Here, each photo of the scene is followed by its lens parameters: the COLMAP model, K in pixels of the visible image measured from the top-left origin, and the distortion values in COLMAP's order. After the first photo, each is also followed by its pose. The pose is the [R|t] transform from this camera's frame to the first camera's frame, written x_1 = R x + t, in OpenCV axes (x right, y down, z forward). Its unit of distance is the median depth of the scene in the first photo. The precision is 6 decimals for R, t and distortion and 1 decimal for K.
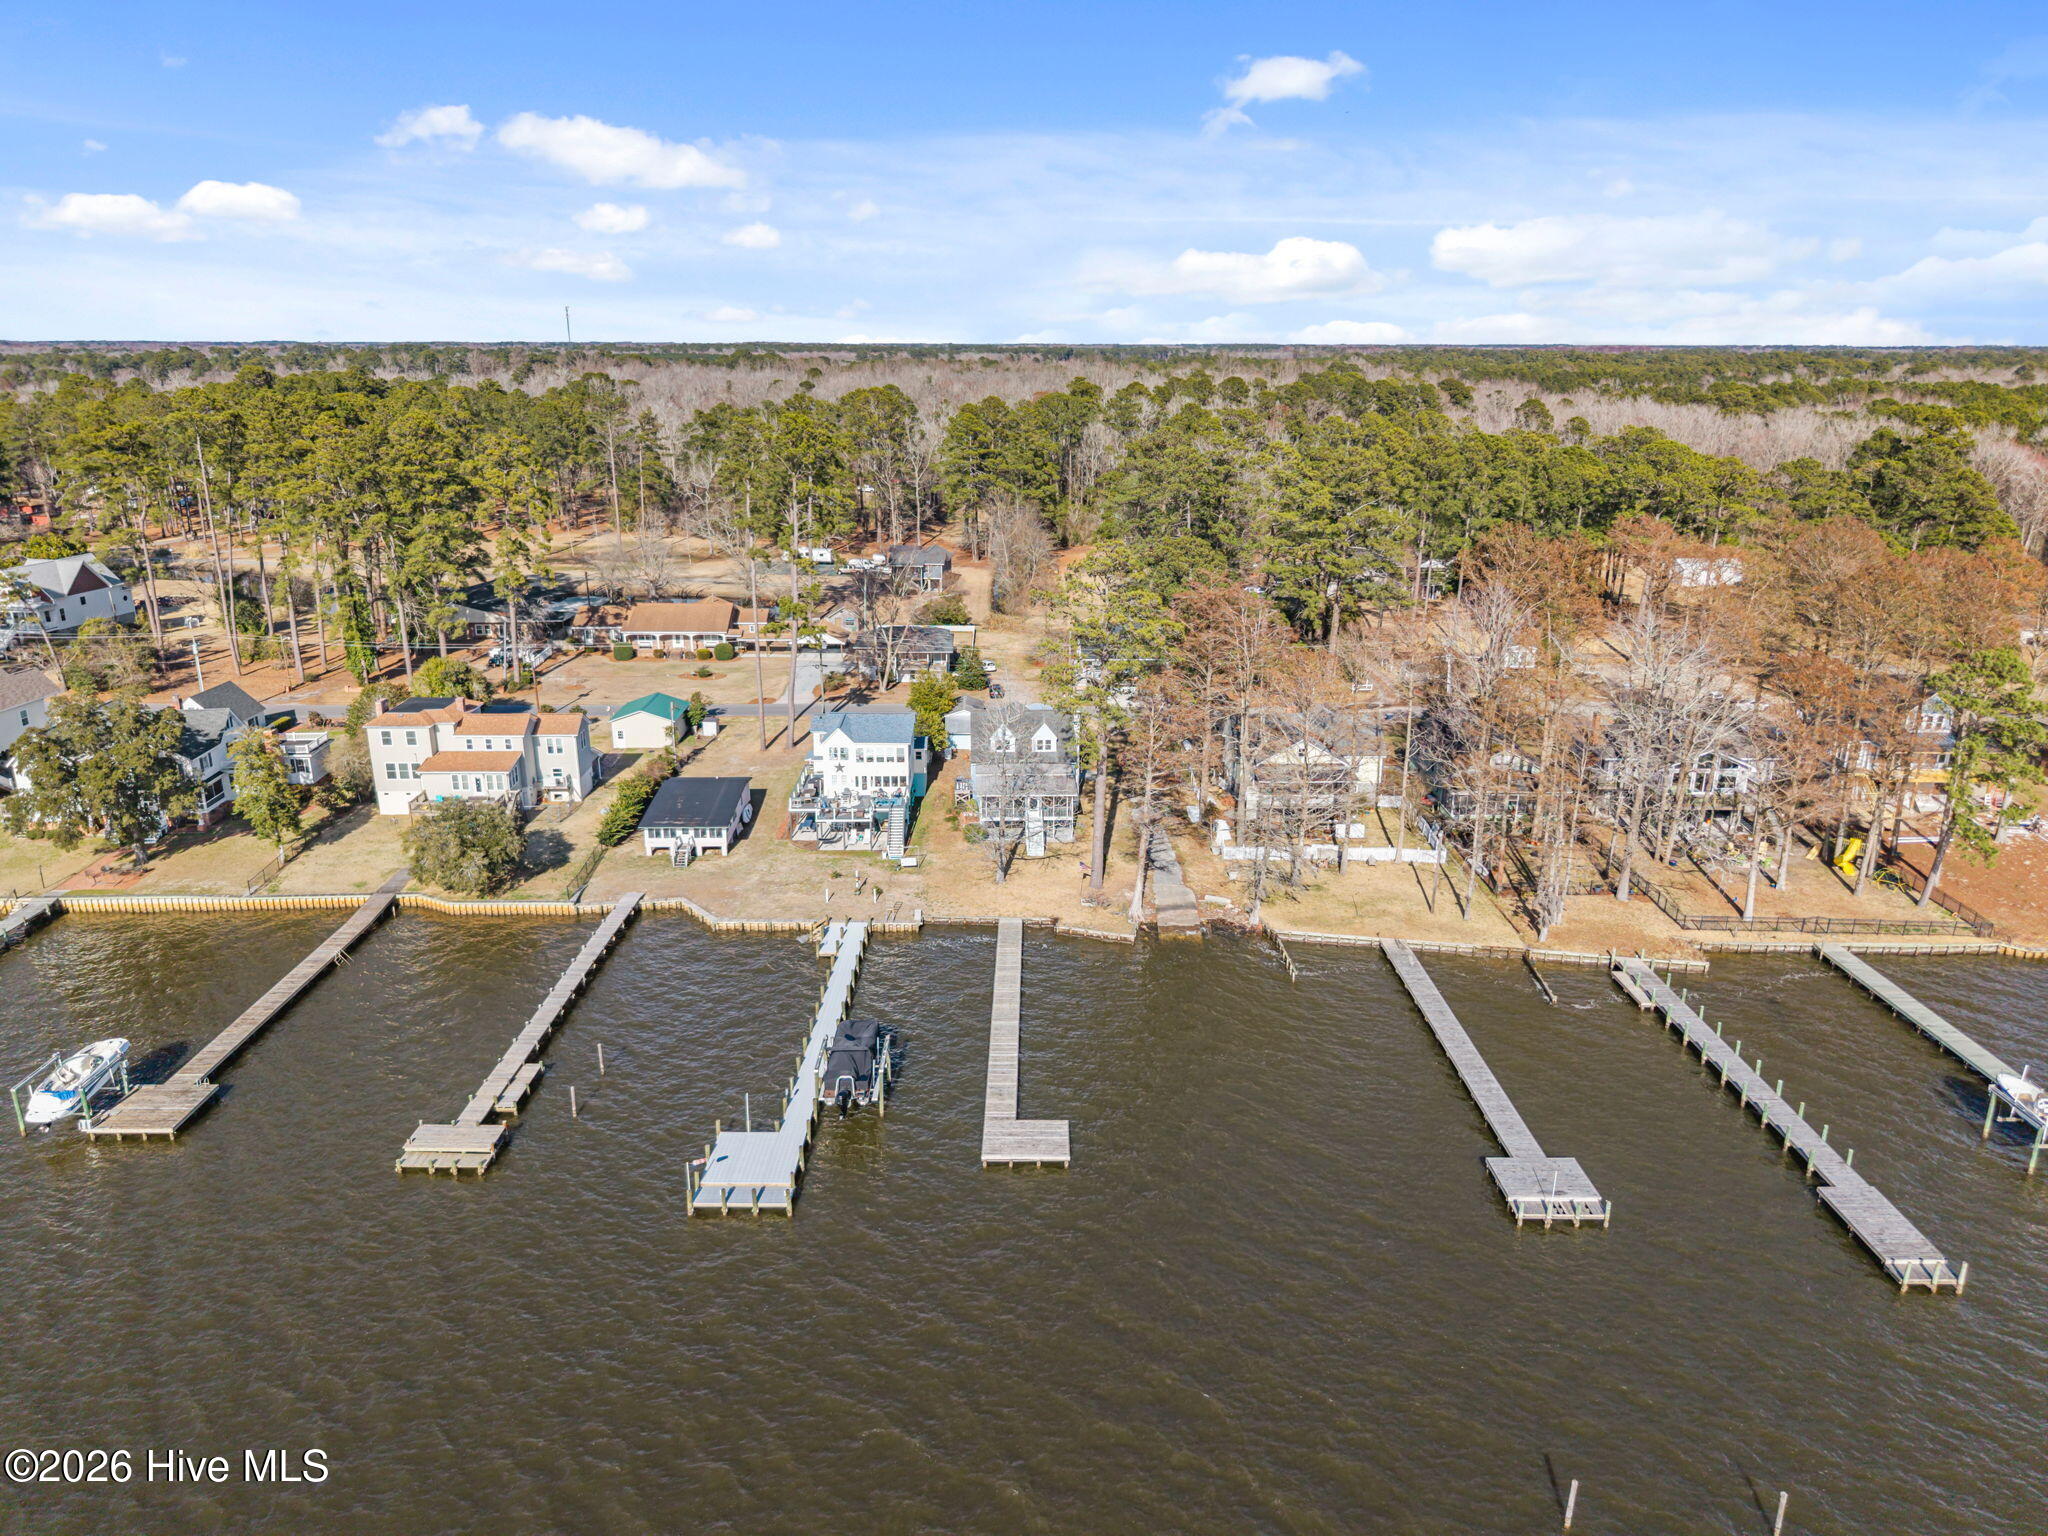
lens RADIAL K [[1389.9, 0, 1024.1], [0, 1389.9, 749.7], [0, 0, 1]] dist [-0.000118, -0.006623]
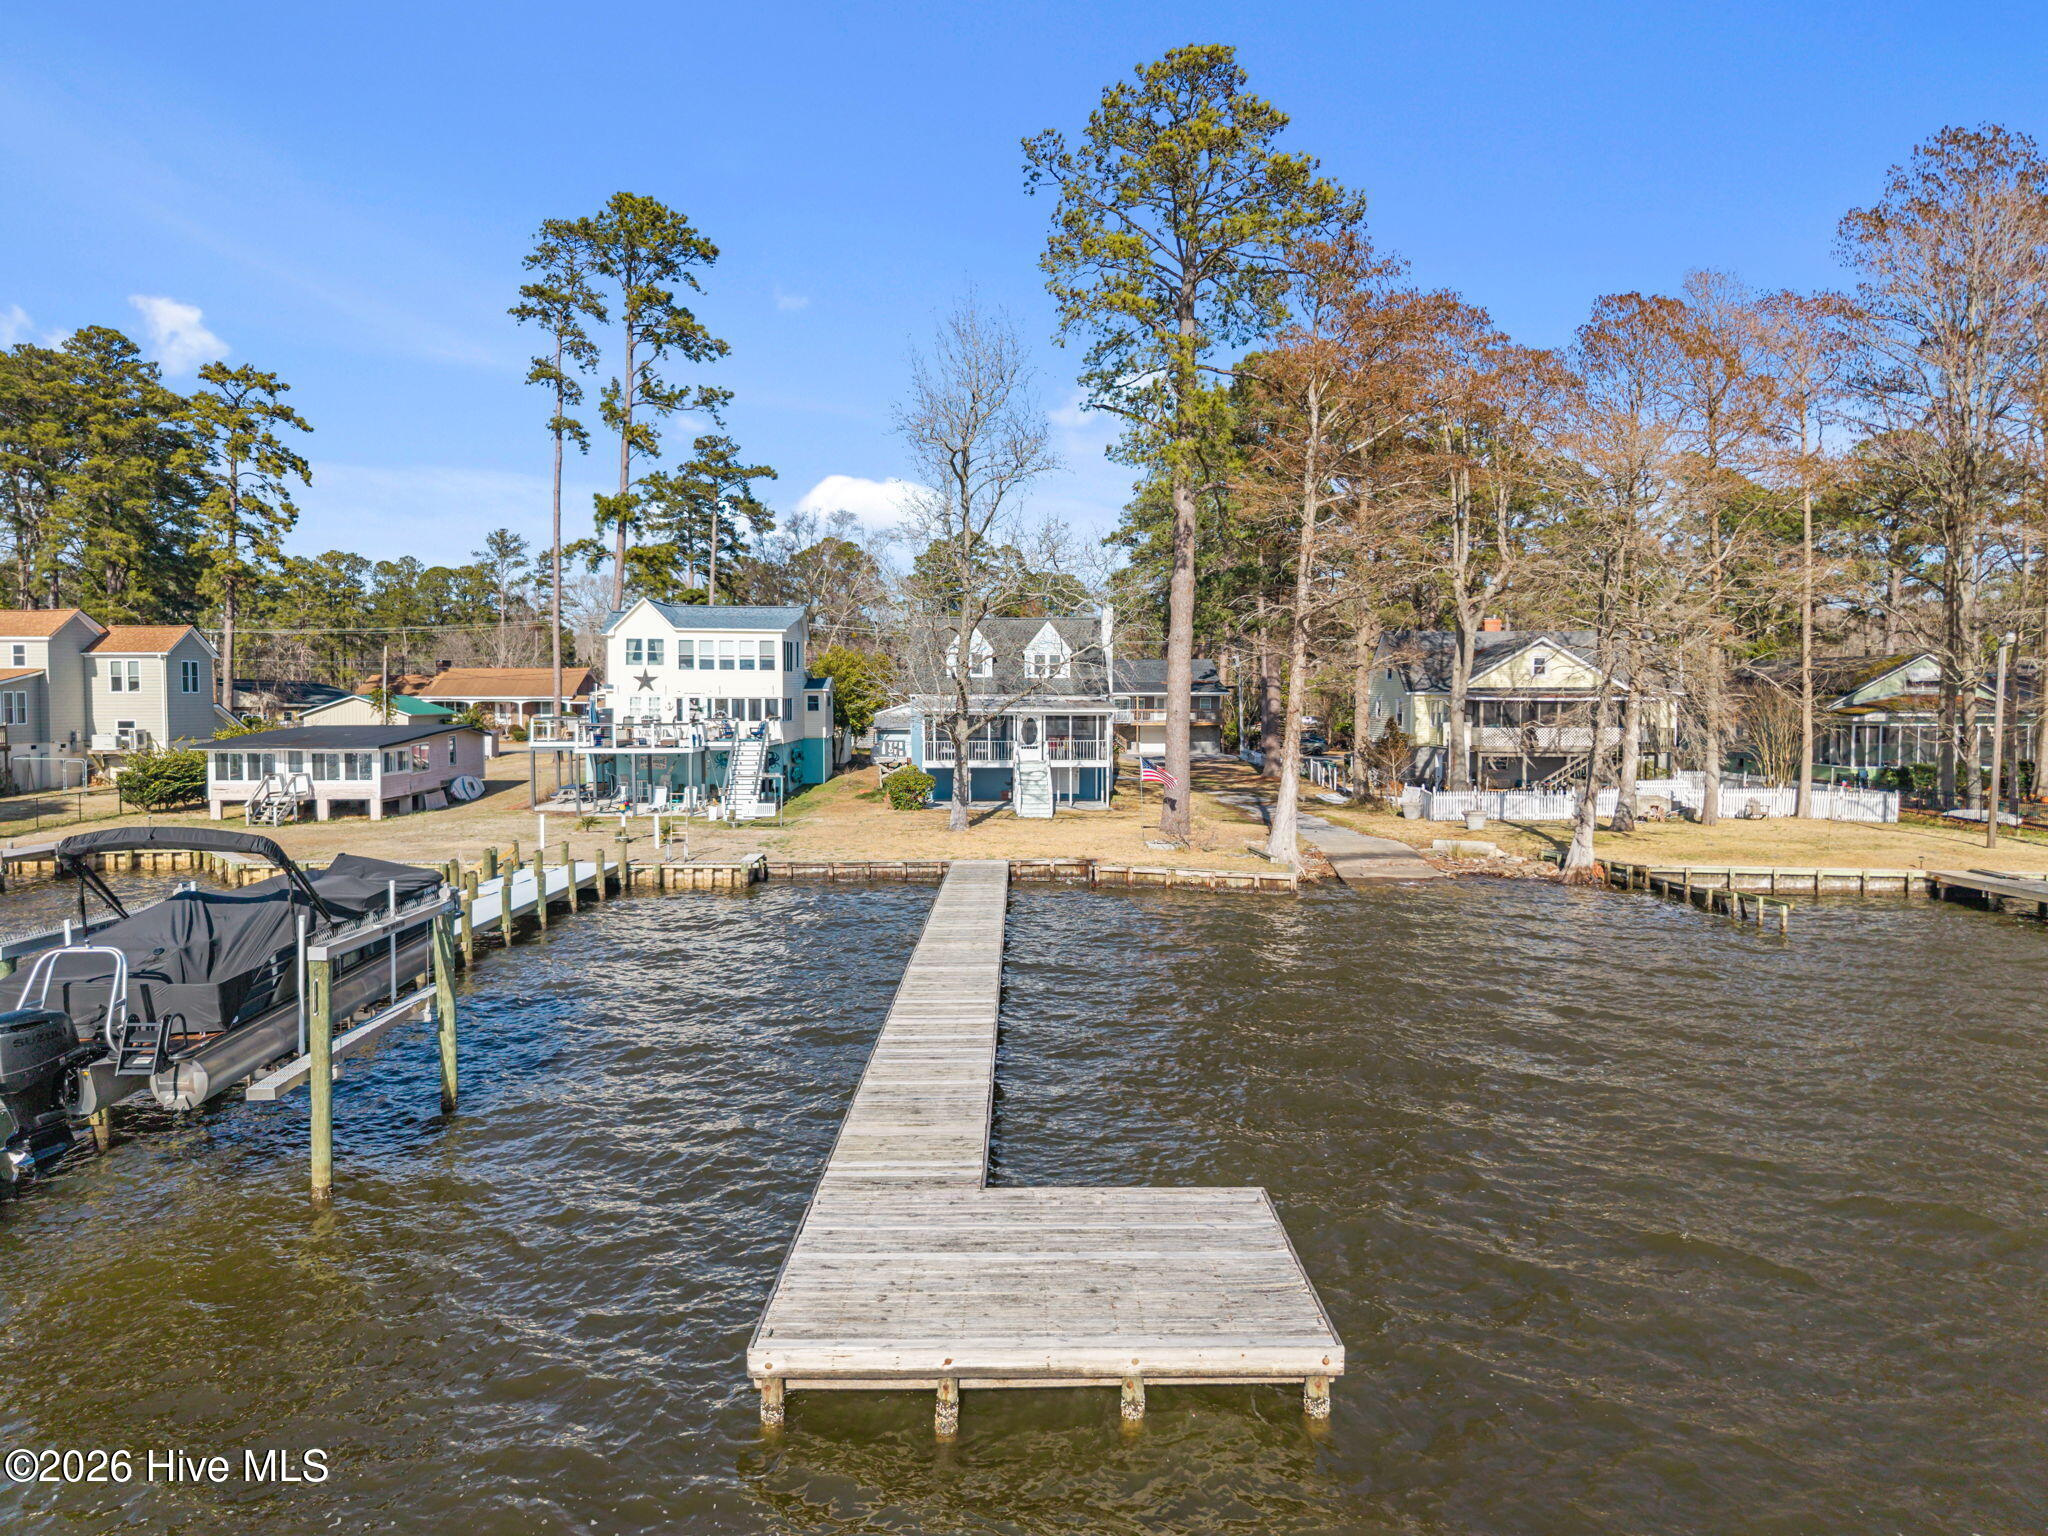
lens RADIAL K [[1389.9, 0, 1016.9], [0, 1389.9, 771.8], [0, 0, 1]] dist [-0.000118, -0.006623]
pose [[0.999952, 0.002943, 0.009349, -0.002069], [-0.000686, 0.972552, -0.232685, 0.164570], [-0.009777, 0.232667, 0.972507, 0.517056]]
